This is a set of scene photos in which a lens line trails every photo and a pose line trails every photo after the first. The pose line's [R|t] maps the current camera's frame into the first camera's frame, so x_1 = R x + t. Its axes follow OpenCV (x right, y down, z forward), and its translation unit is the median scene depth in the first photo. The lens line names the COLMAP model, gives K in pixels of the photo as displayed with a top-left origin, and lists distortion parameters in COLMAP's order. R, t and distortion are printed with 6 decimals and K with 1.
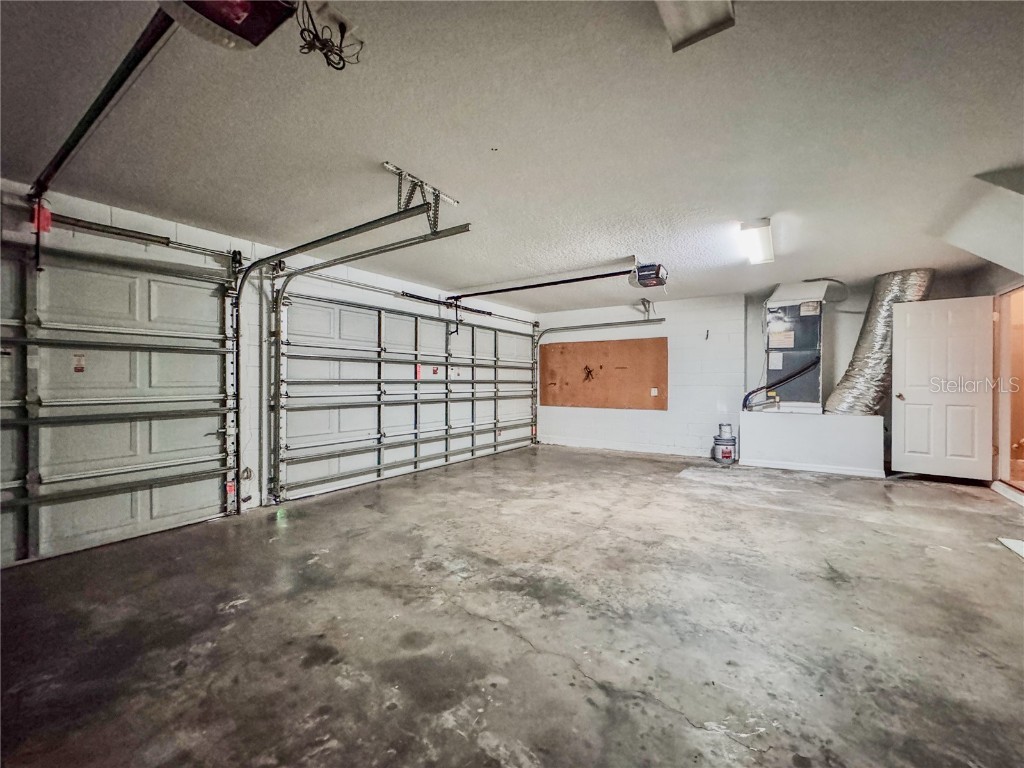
lens RADIAL K [[413.3, 0, 513.0], [0, 413.3, 384.5], [0, 0, 1]] dist [-0.002392, 0.000290]
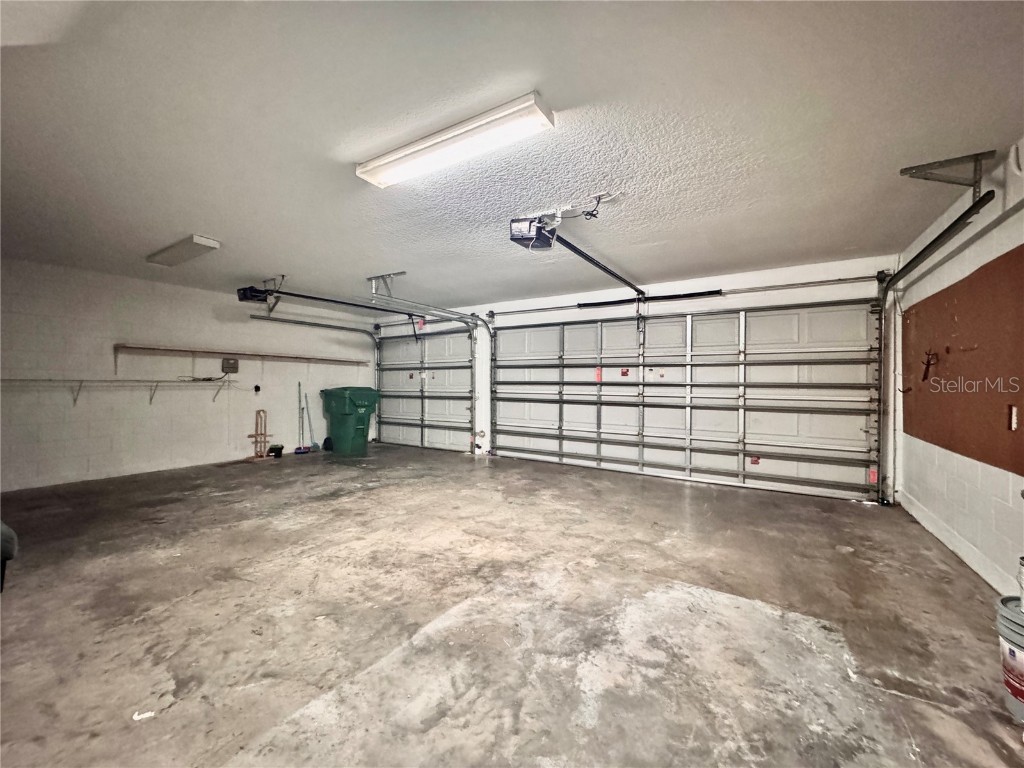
lens RADIAL K [[413.3, 0, 512.5], [0, 413.3, 381.2], [0, 0, 1]] dist [-0.002392, 0.000290]
pose [[0.038953, -0.003058, -0.999236, 1.207659], [-0.012458, 0.999916, -0.003545, -0.009988], [0.999163, 0.012586, 0.038912, 1.095826]]
